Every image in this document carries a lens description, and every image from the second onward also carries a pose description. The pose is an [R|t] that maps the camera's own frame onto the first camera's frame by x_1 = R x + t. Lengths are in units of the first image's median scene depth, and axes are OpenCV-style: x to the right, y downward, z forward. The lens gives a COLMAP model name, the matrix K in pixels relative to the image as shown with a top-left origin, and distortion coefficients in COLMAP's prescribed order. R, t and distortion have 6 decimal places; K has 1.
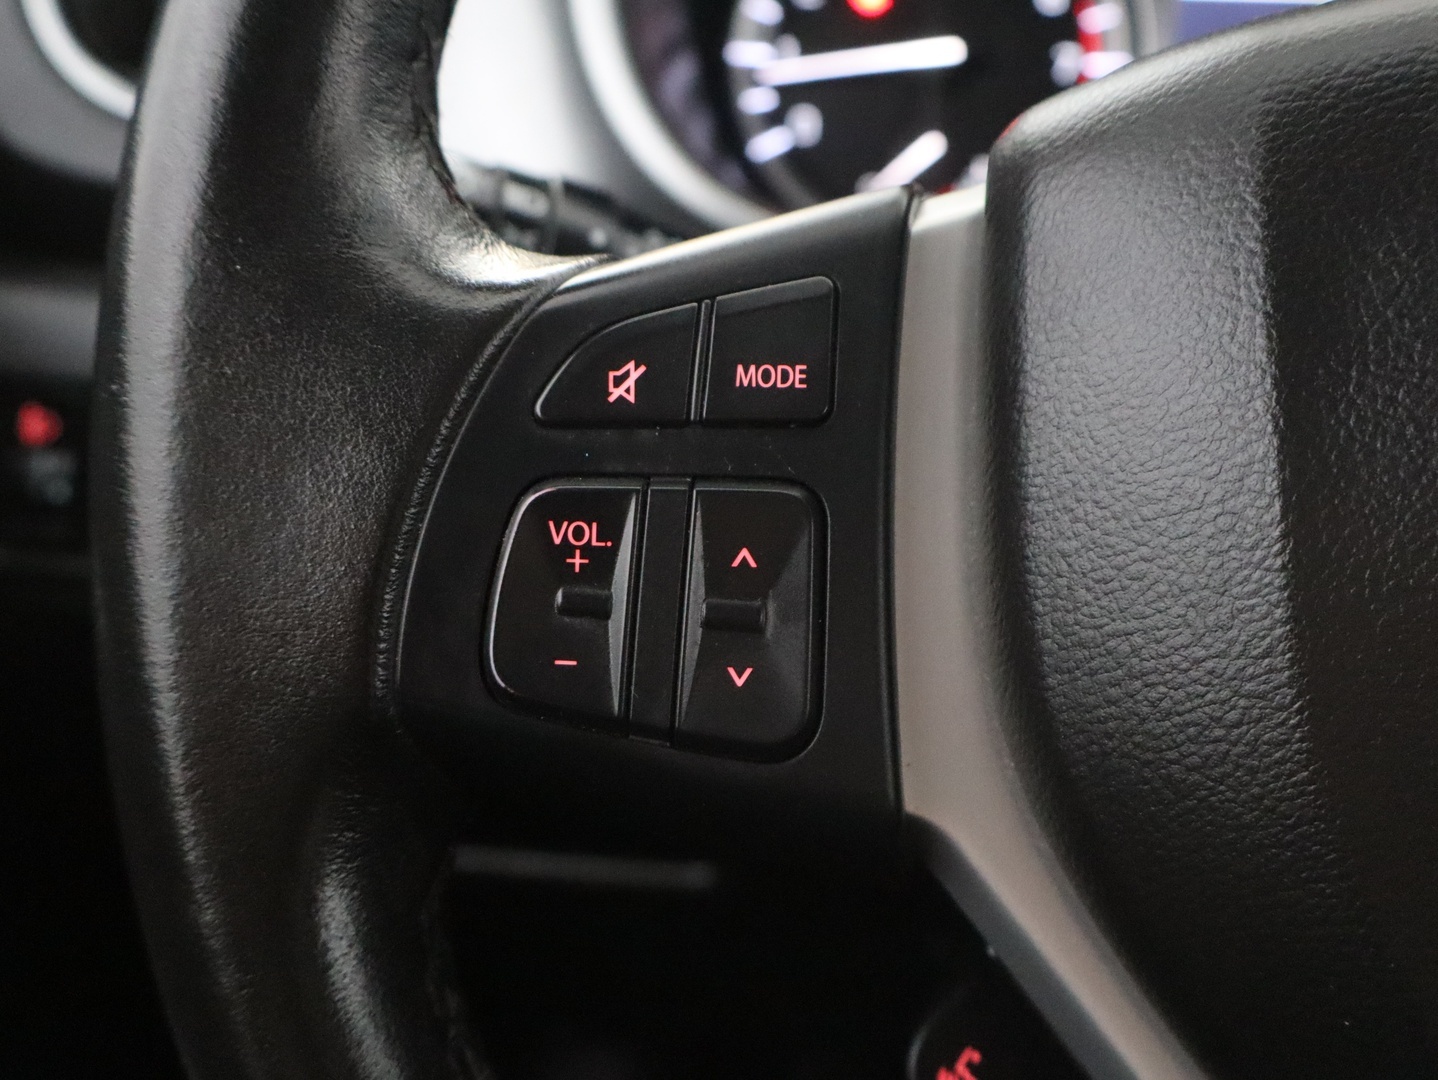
lens RADIAL K [[1430.0, 0, 719.0], [0, 1430.0, 540.0], [0, 0, 1]] dist [-0.013827, -0.003554]
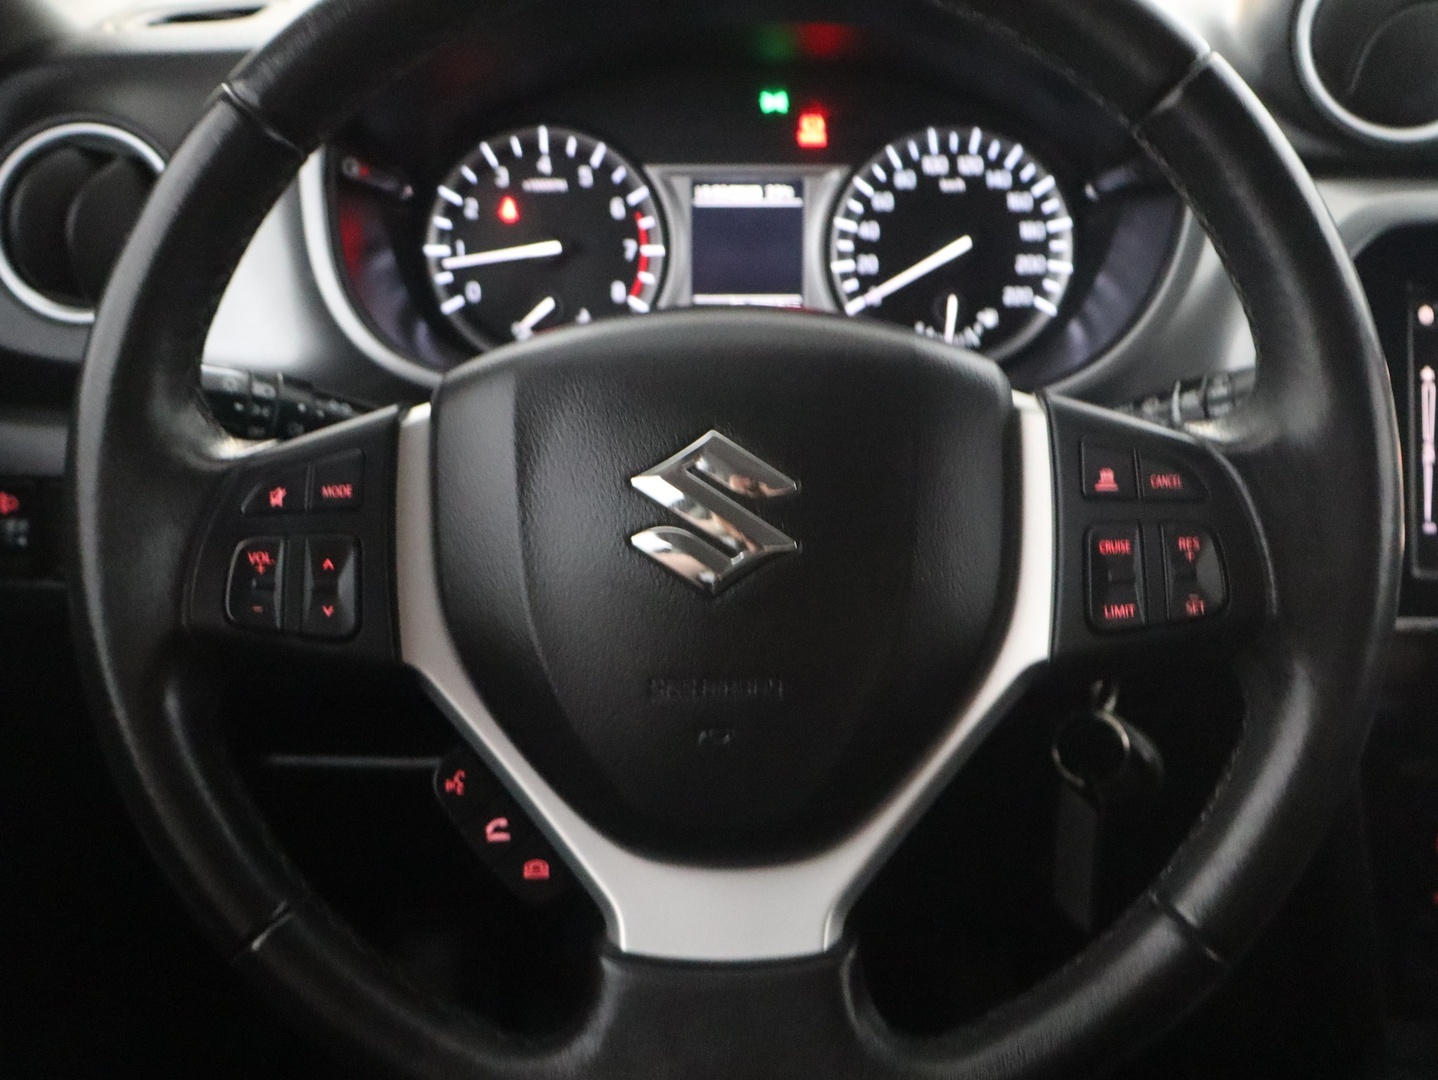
lens RADIAL K [[1430.0, 0, 719.0], [0, 1430.0, 540.0], [0, 0, 1]] dist [-0.013827, -0.003554]
pose [[0.998363, -0.042272, 0.038538, 0.605666], [0.041492, 0.998922, 0.020824, -0.054155], [-0.039376, -0.019190, 0.999040, -1.530782]]
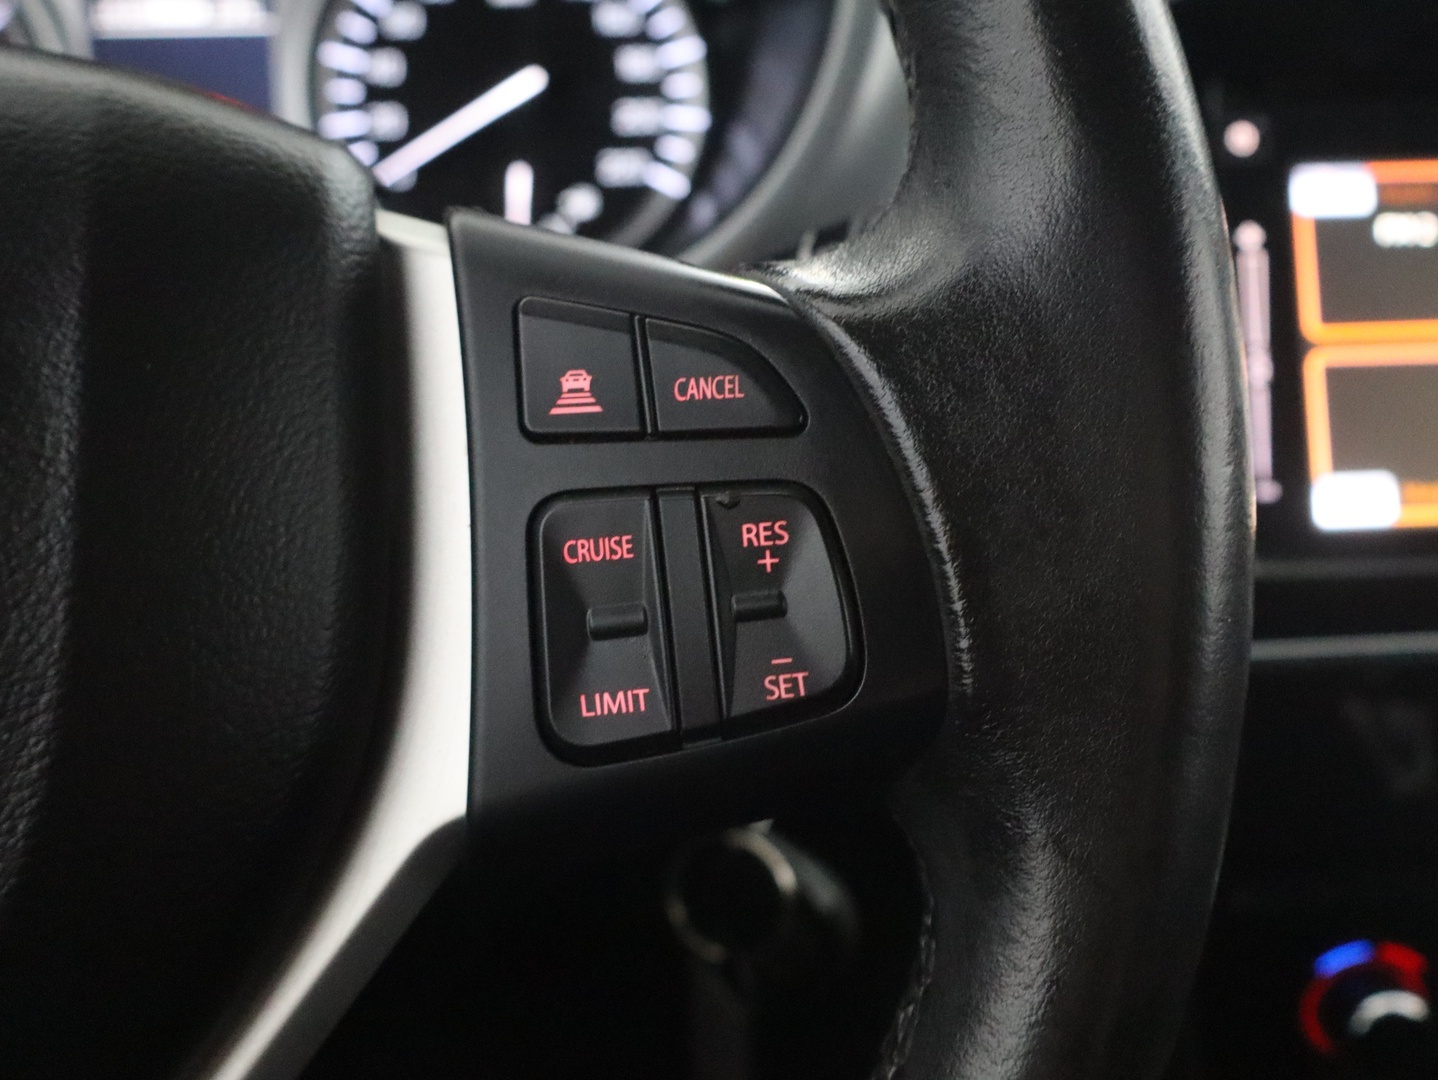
lens RADIAL K [[1430.0, 0, 719.0], [0, 1430.0, 540.0], [0, 0, 1]] dist [-0.013827, -0.003554]
pose [[0.981924, -0.087334, 0.167921, 1.238508], [0.085762, 0.996177, 0.016607, 0.014978], [-0.168729, -0.001905, 0.985661, -0.245003]]
